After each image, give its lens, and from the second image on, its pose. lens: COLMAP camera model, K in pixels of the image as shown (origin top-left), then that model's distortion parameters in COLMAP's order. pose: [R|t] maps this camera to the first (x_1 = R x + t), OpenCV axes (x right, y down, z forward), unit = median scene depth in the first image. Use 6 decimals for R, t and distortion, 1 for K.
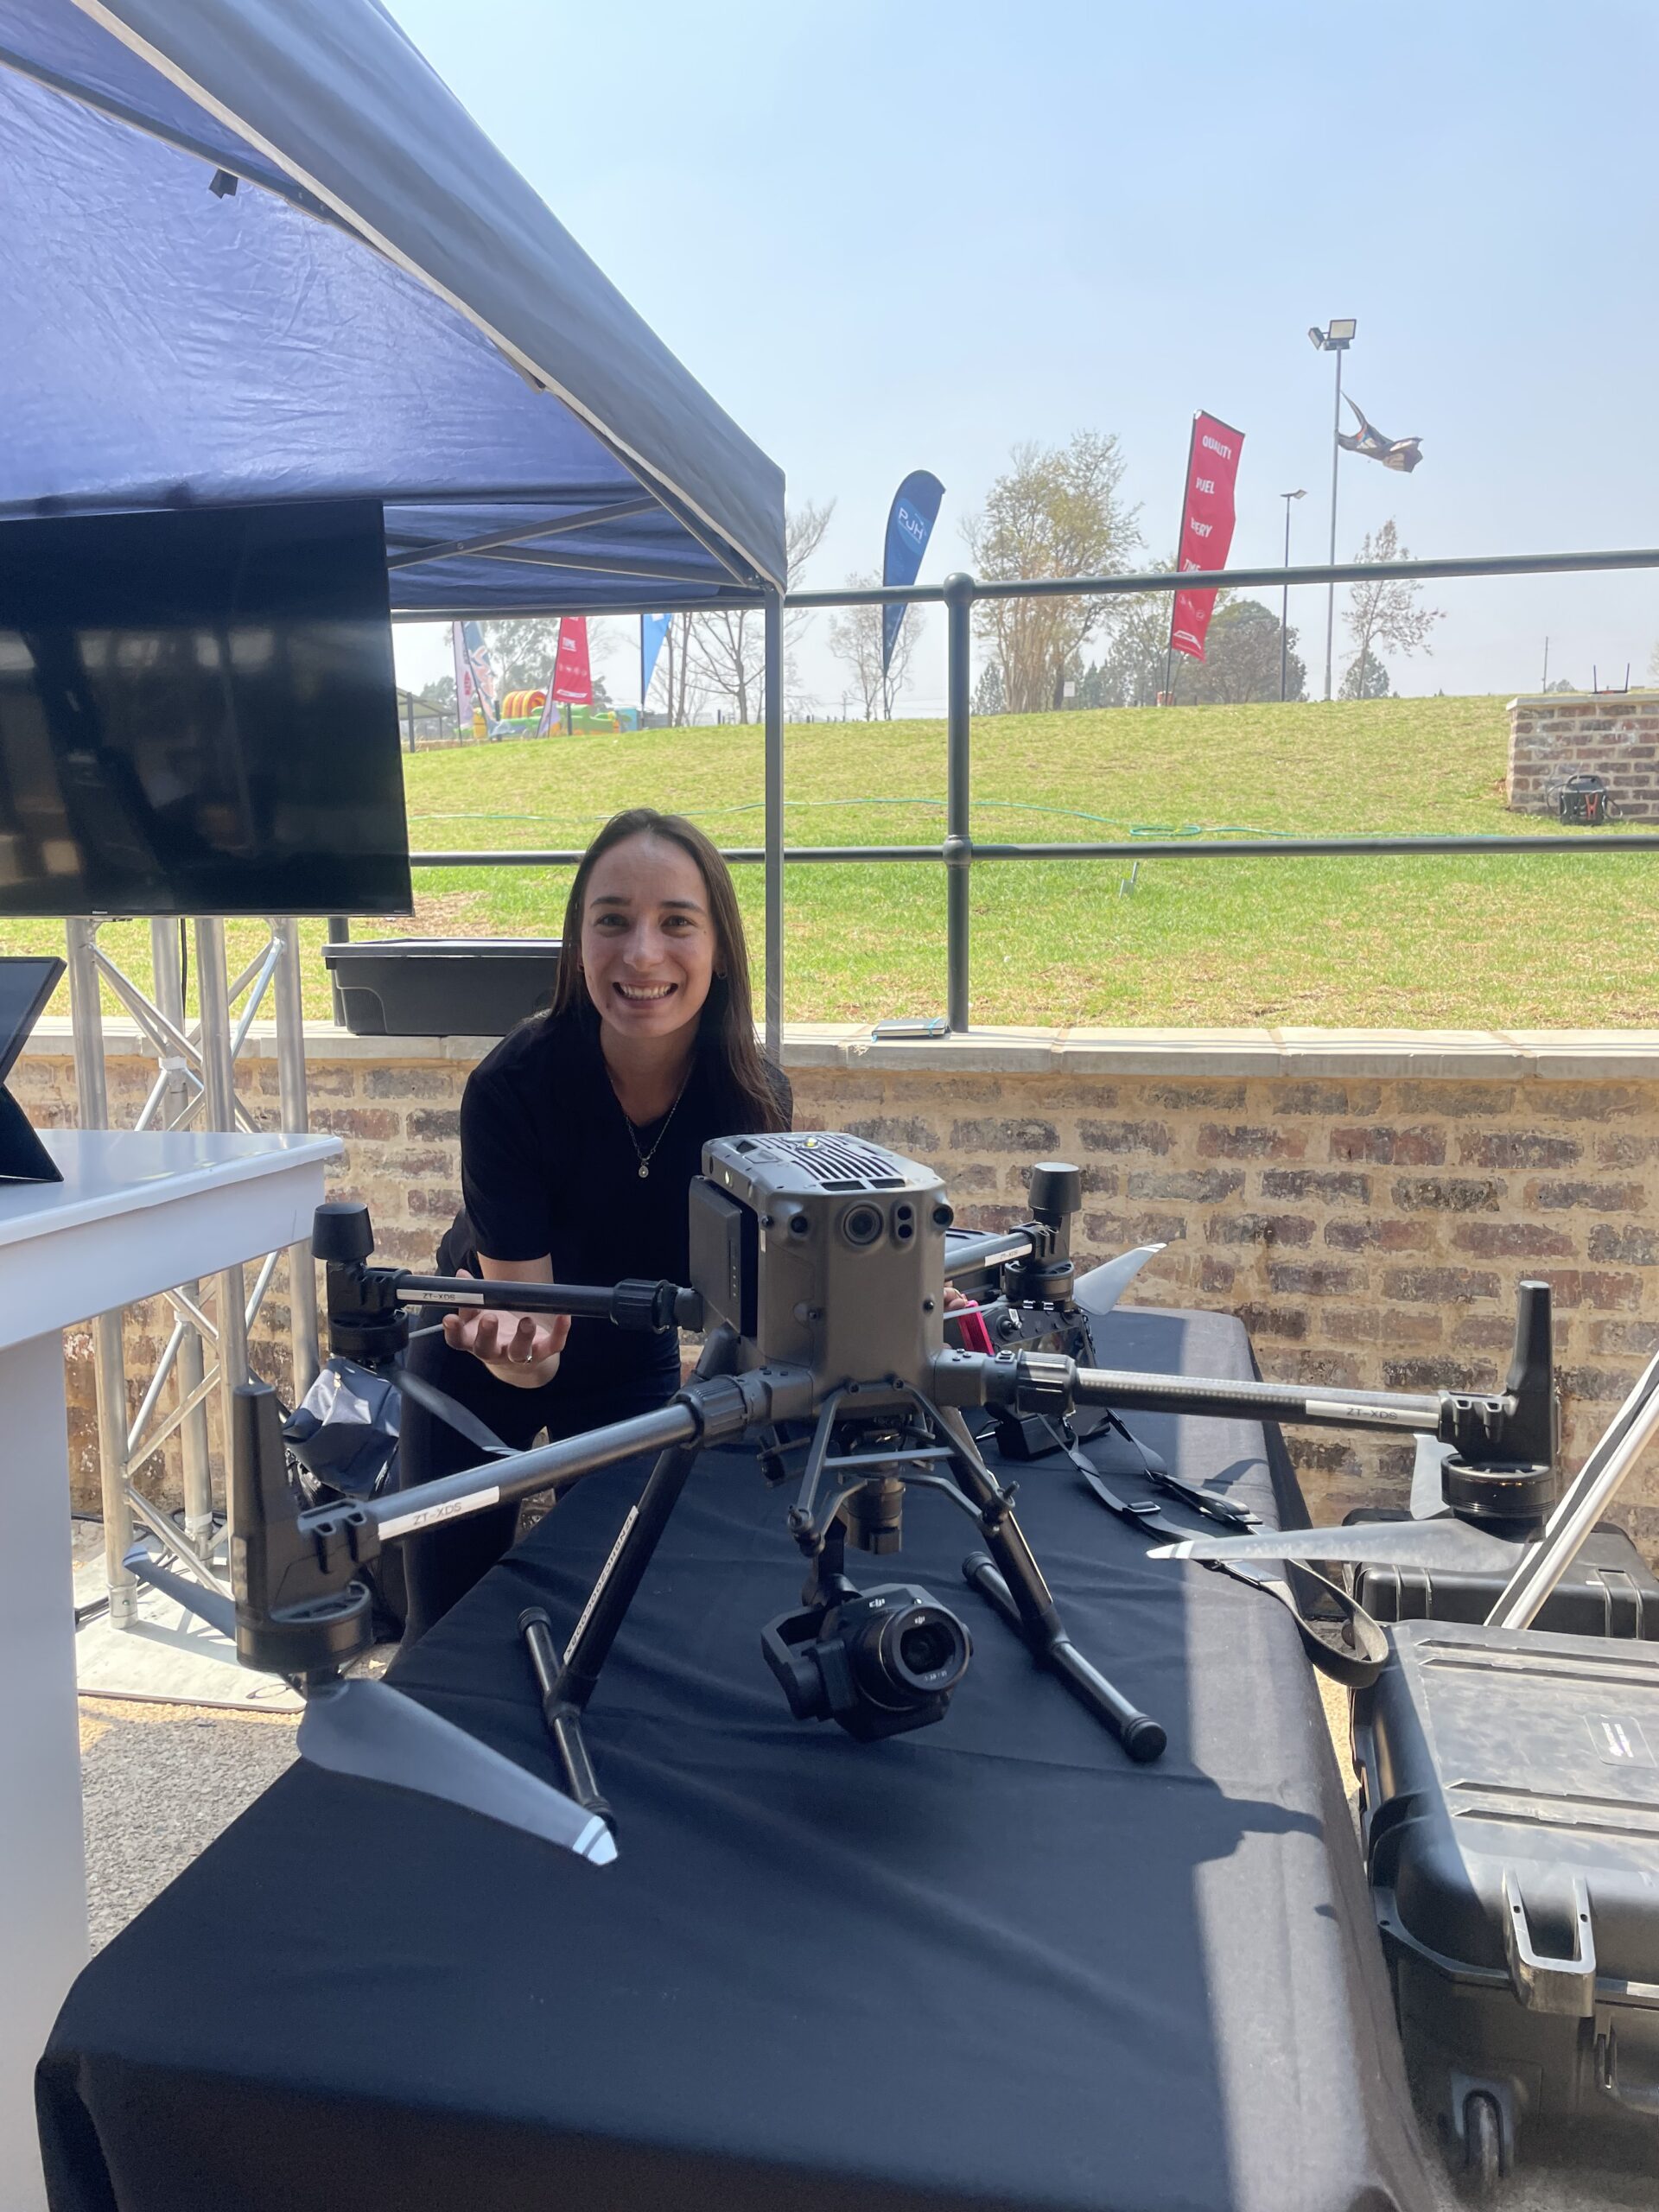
lens RADIAL K [[1664.3, 0, 832.0], [0, 1664.3, 1100.1], [0, 0, 1]] dist [0.093974, -0.120639]
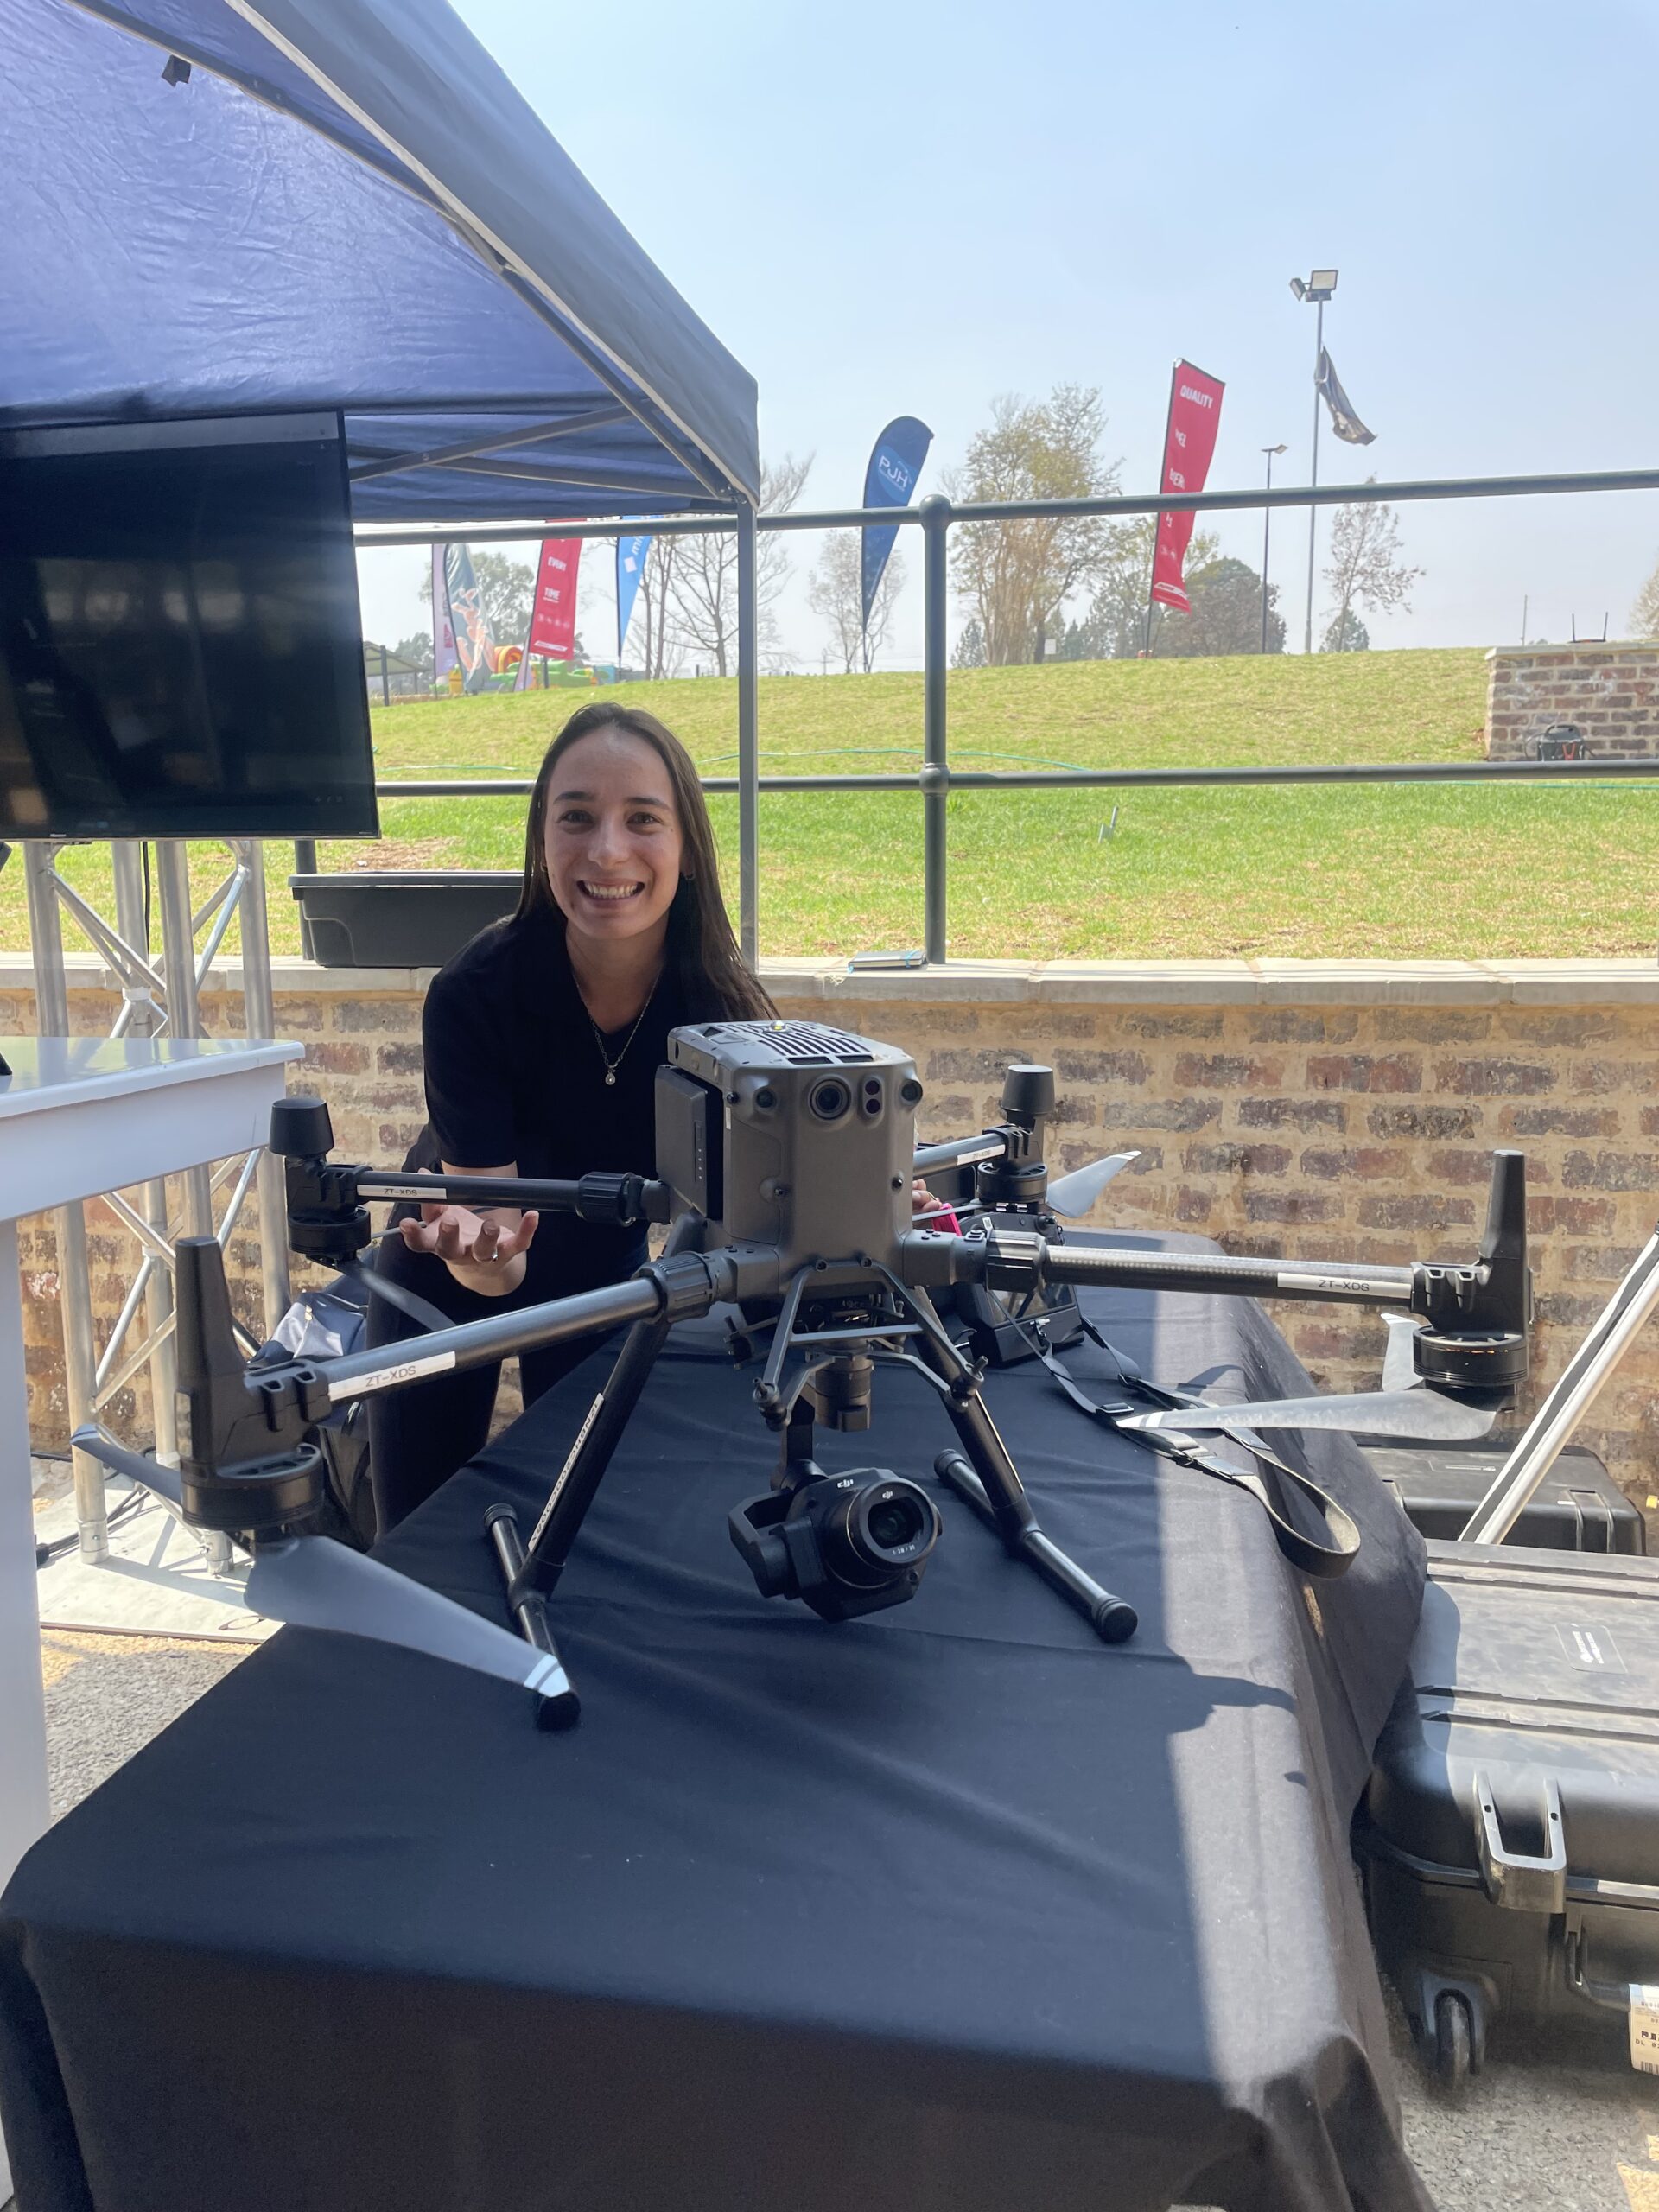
lens RADIAL K [[1664.3, 0, 842.6], [0, 1664.3, 1099.3], [0, 0, 1]] dist [0.093974, -0.120639]
pose [[0.999842, -0.002370, 0.017636, 0.003243], [0.001974, 0.999747, 0.022415, 0.019987], [-0.017685, -0.022377, 0.999593, 0.007914]]
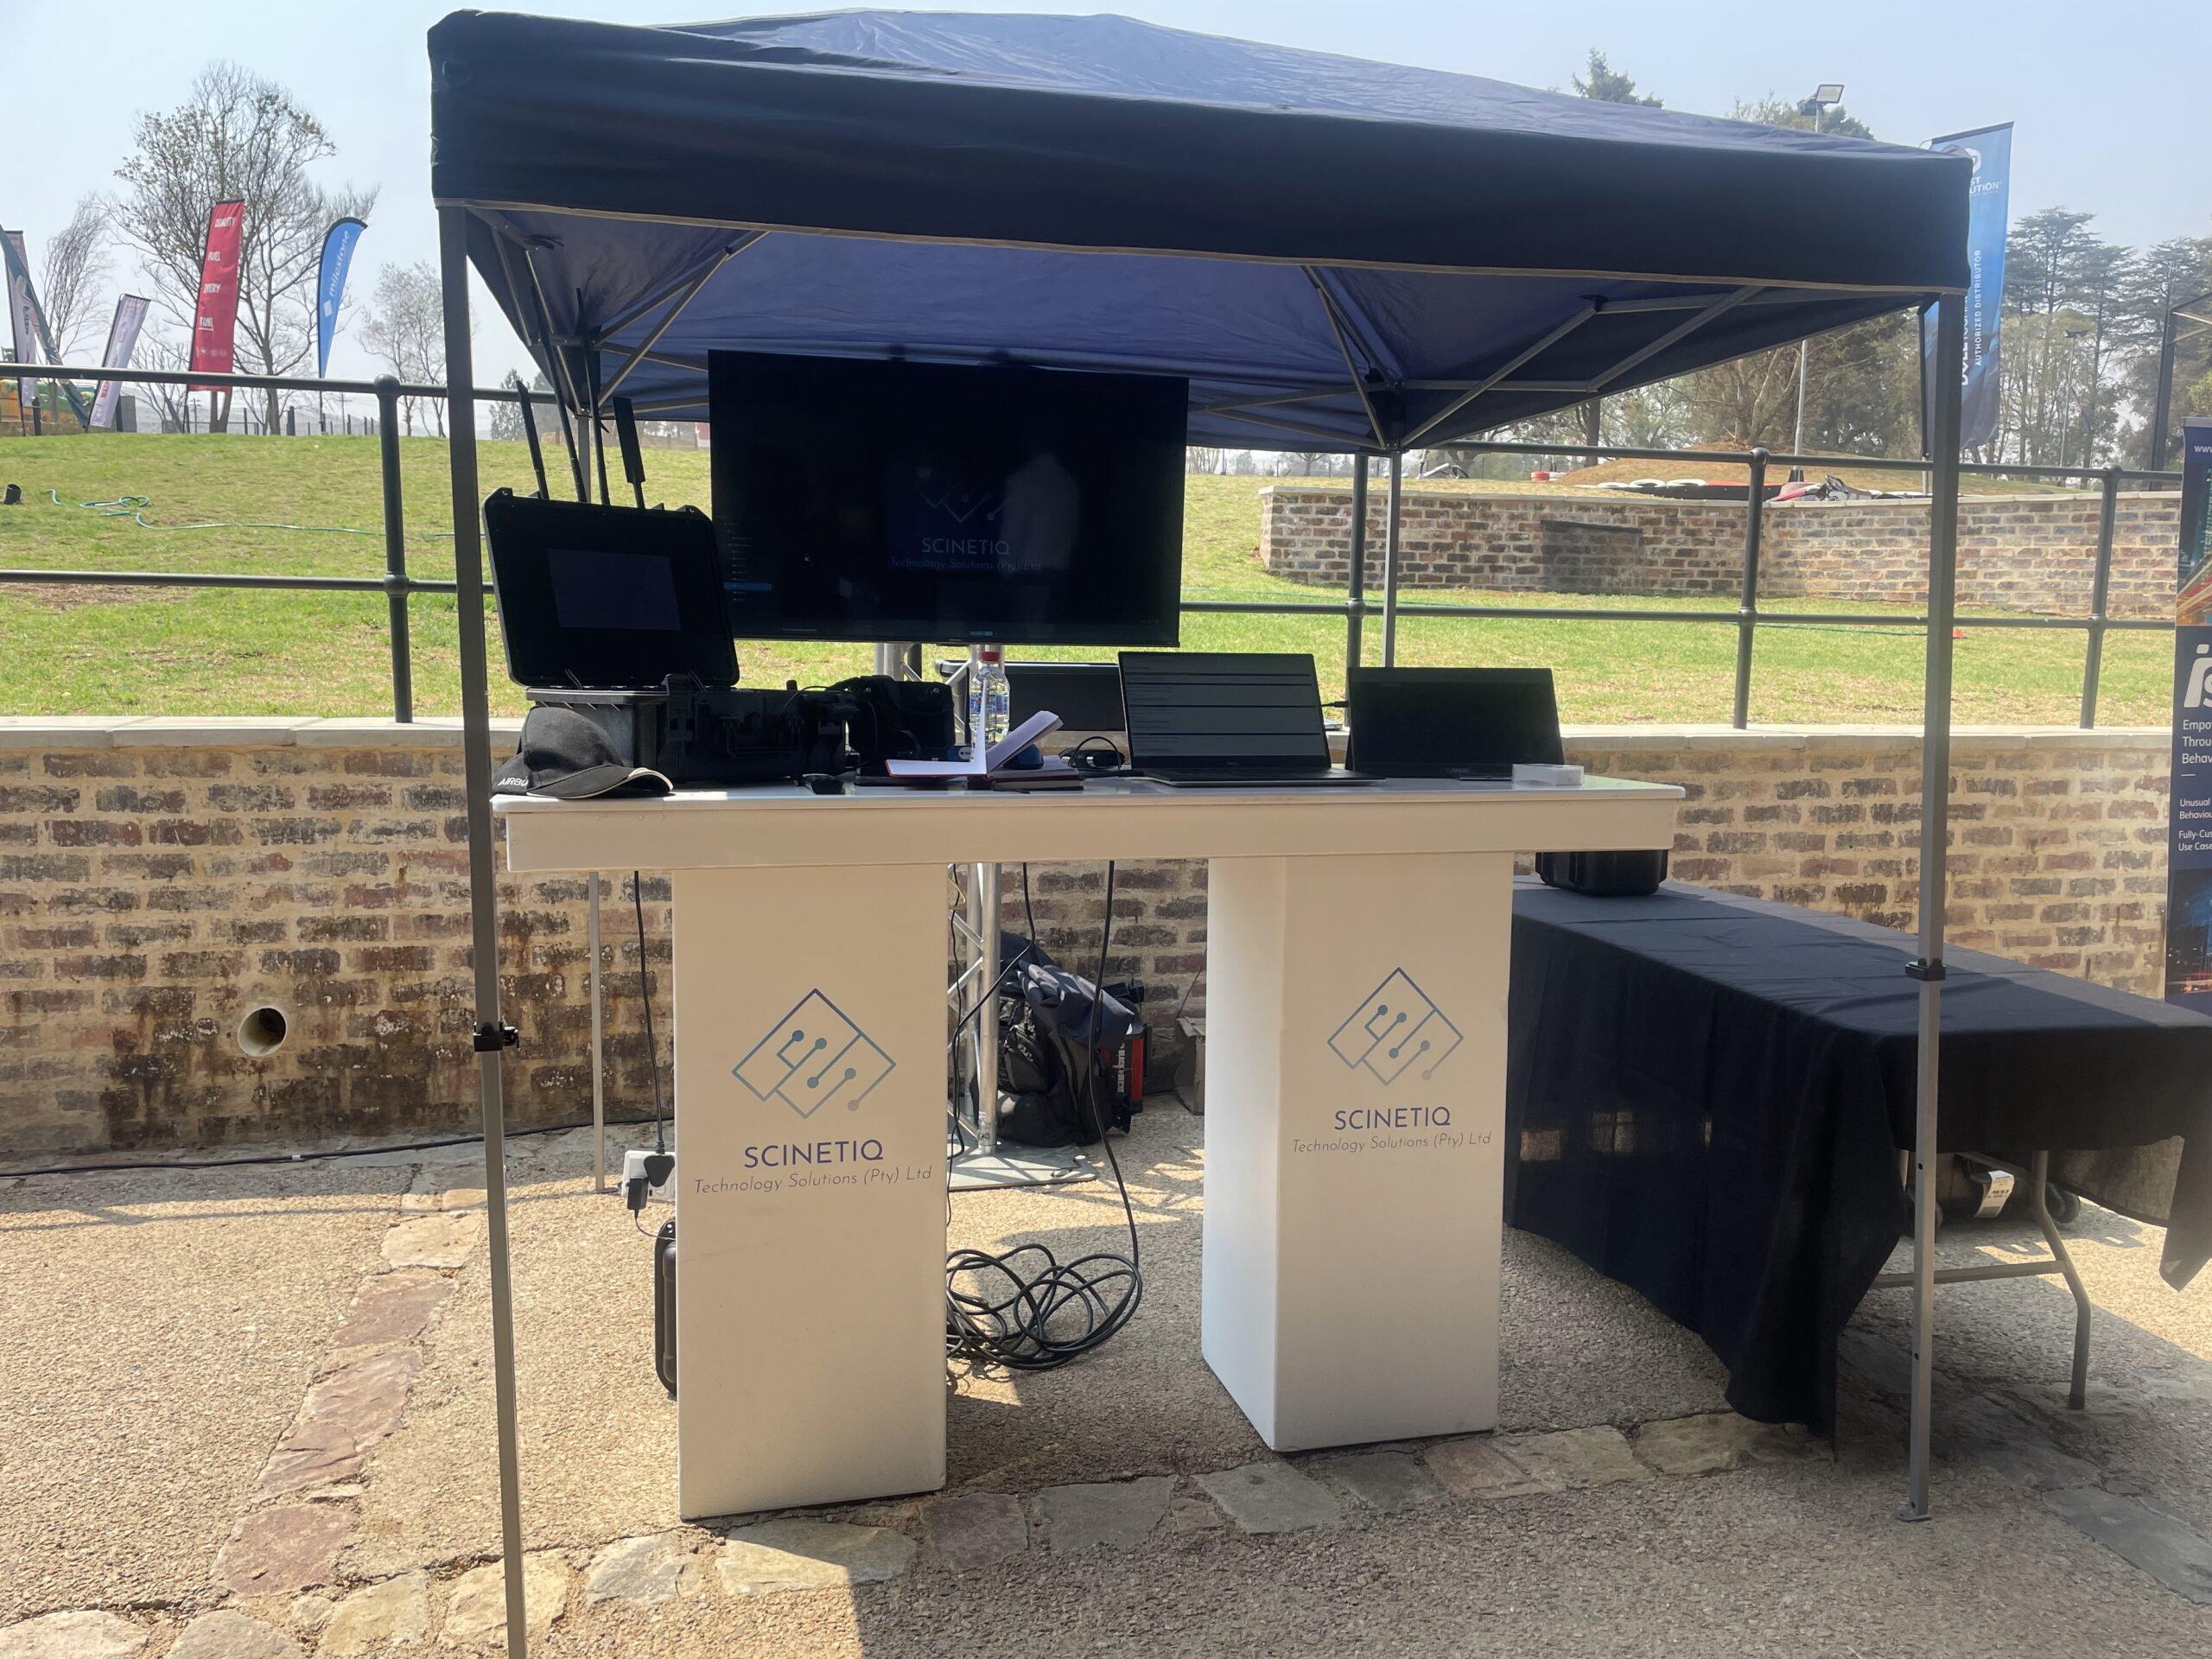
lens RADIAL K [[1664.3, 0, 1134.2], [0, 1664.3, 839.2], [0, 0, 1]] dist [0.093974, -0.120639]
pose [[0.893668, -0.030565, 0.447687, -0.875652], [0.028195, 0.999531, 0.011957, 0.043041], [-0.447842, 0.001937, 0.894110, -0.303992]]
